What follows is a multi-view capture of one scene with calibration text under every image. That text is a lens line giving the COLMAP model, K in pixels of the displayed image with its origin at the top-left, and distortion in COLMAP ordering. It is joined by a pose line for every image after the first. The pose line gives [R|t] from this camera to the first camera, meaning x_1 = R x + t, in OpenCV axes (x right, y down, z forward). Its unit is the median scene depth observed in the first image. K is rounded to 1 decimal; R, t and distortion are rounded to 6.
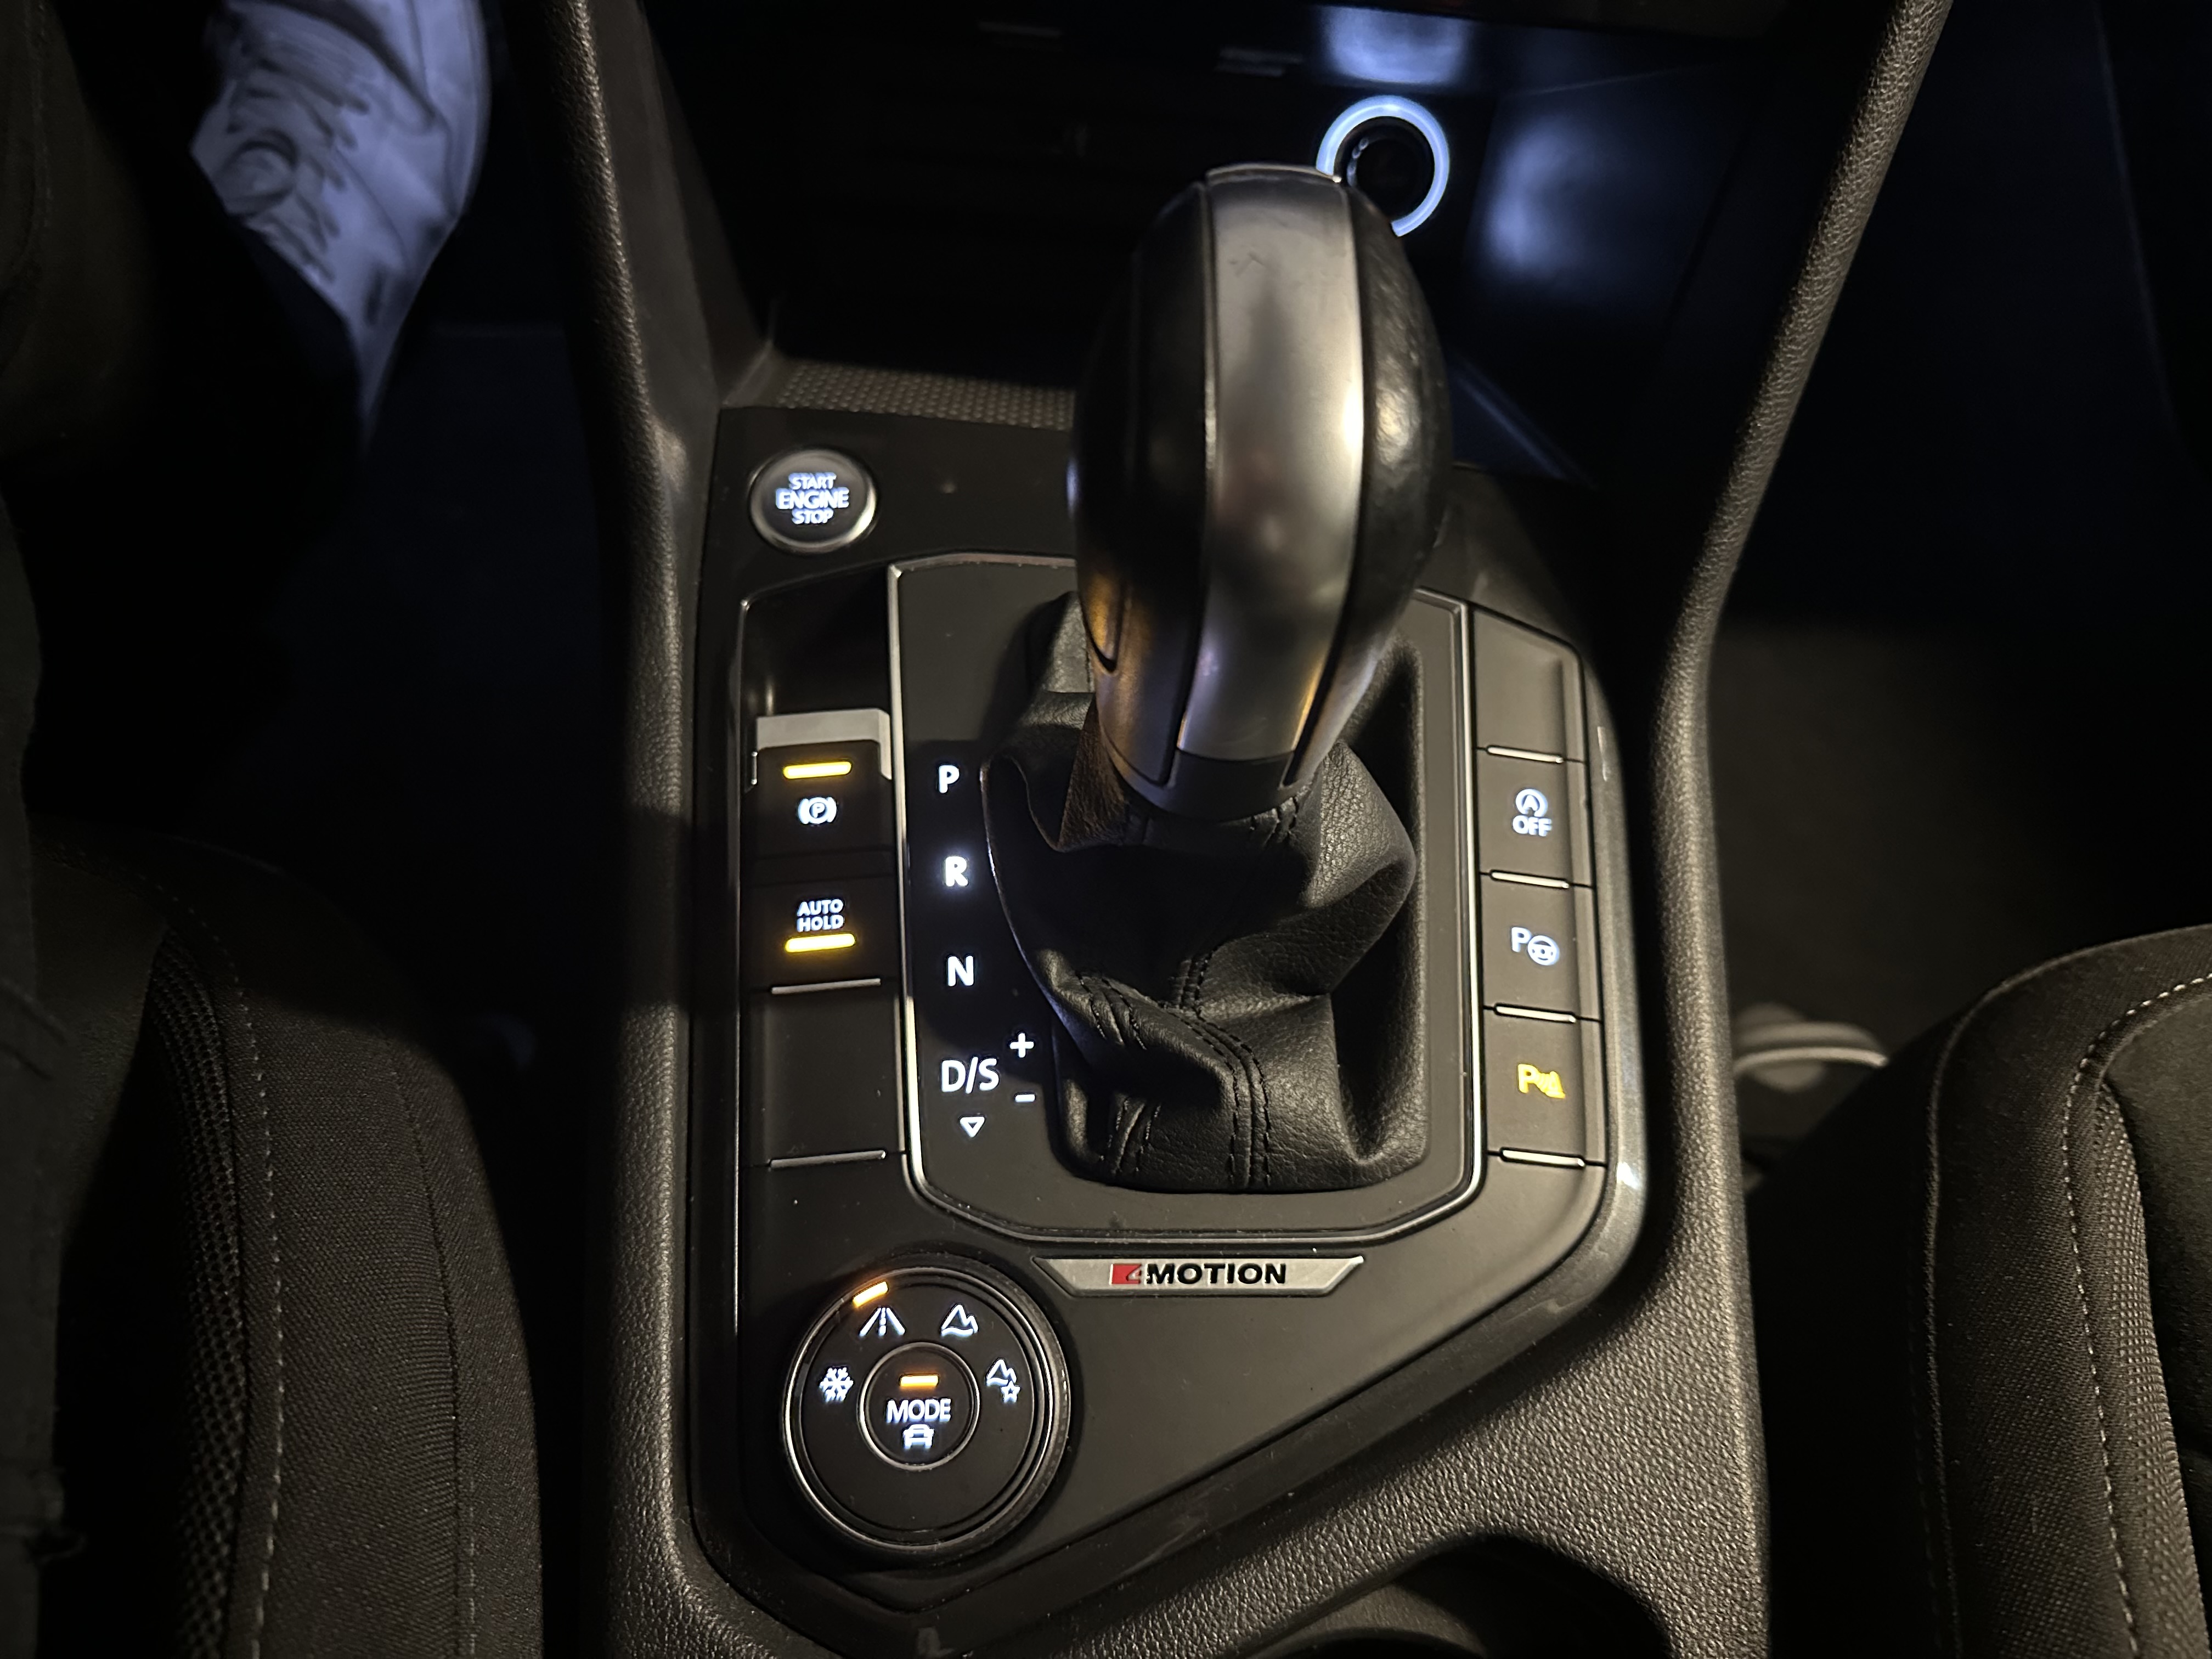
lens RADIAL K [[1627.7, 0, 1217.6], [0, 1627.7, 979.0], [0, 0, 1]] dist [0.034286, -0.085620]
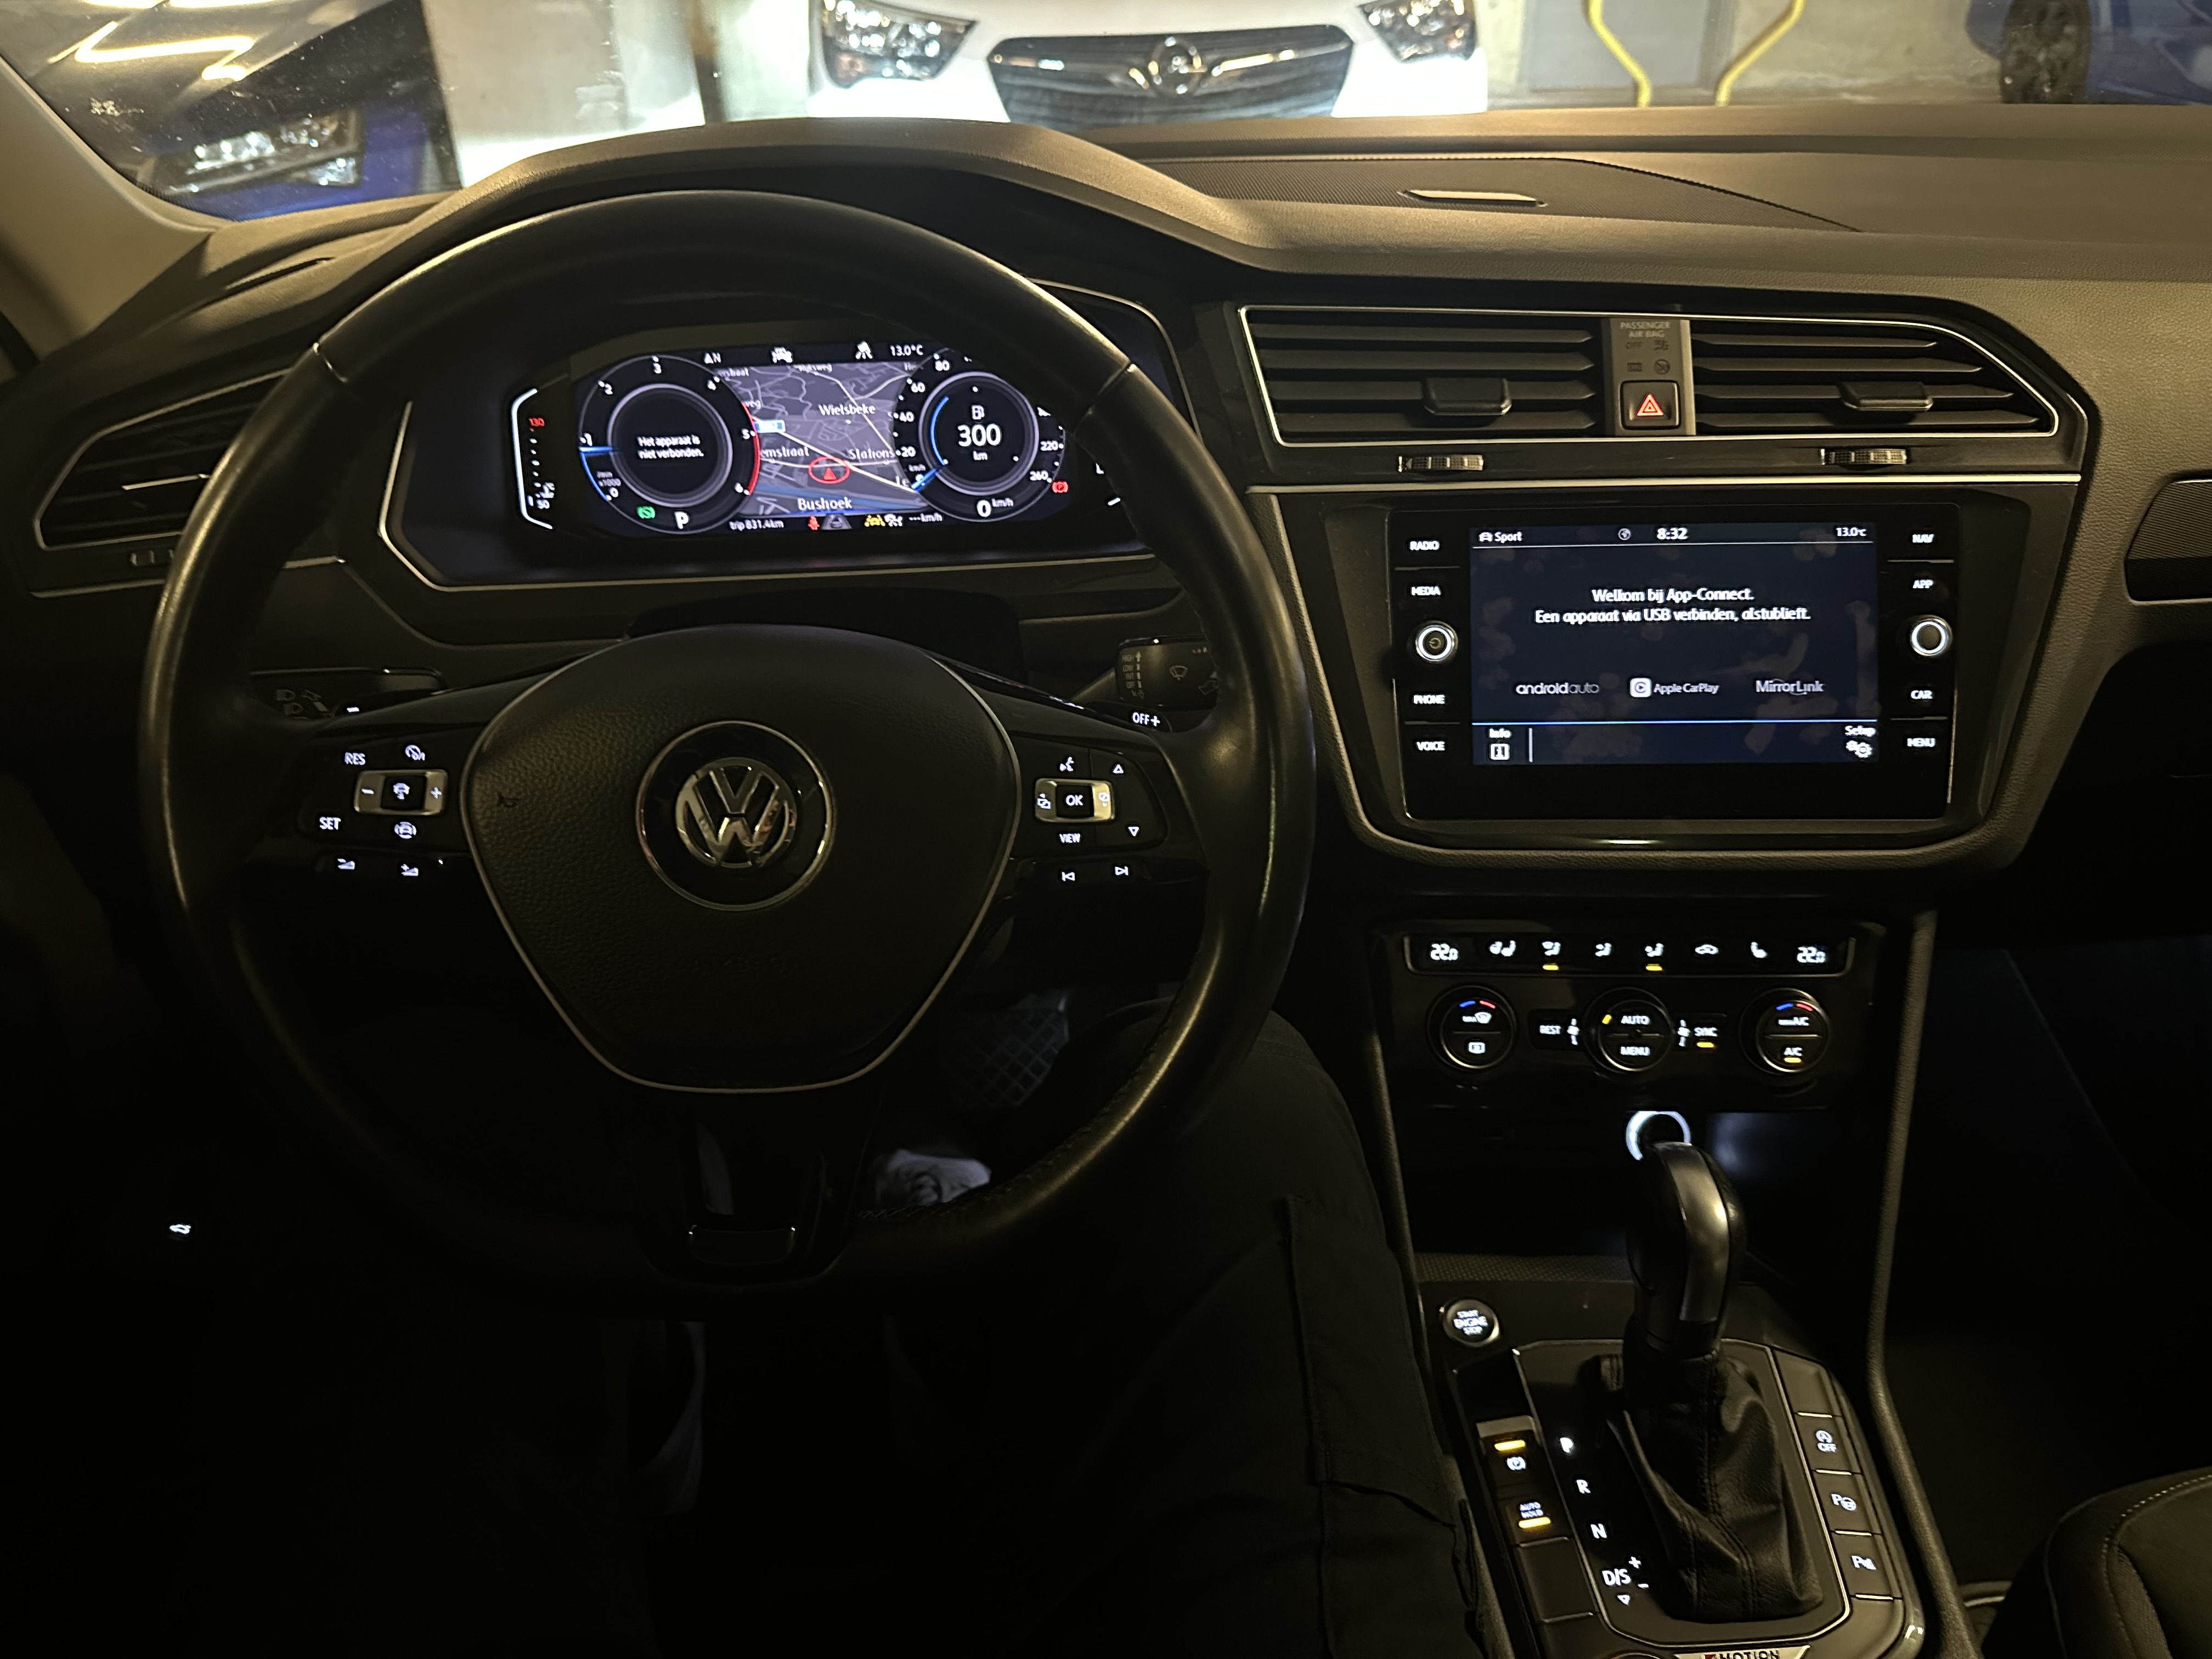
lens RADIAL K [[1627.7, 0, 1115.5], [0, 1627.7, 866.4], [0, 0, 1]] dist [0.034286, -0.085620]
pose [[0.994476, -0.091125, -0.052100, -0.598008], [0.057814, 0.889781, -0.452712, 0.156165], [0.087611, 0.447199, 0.890134, -1.461476]]
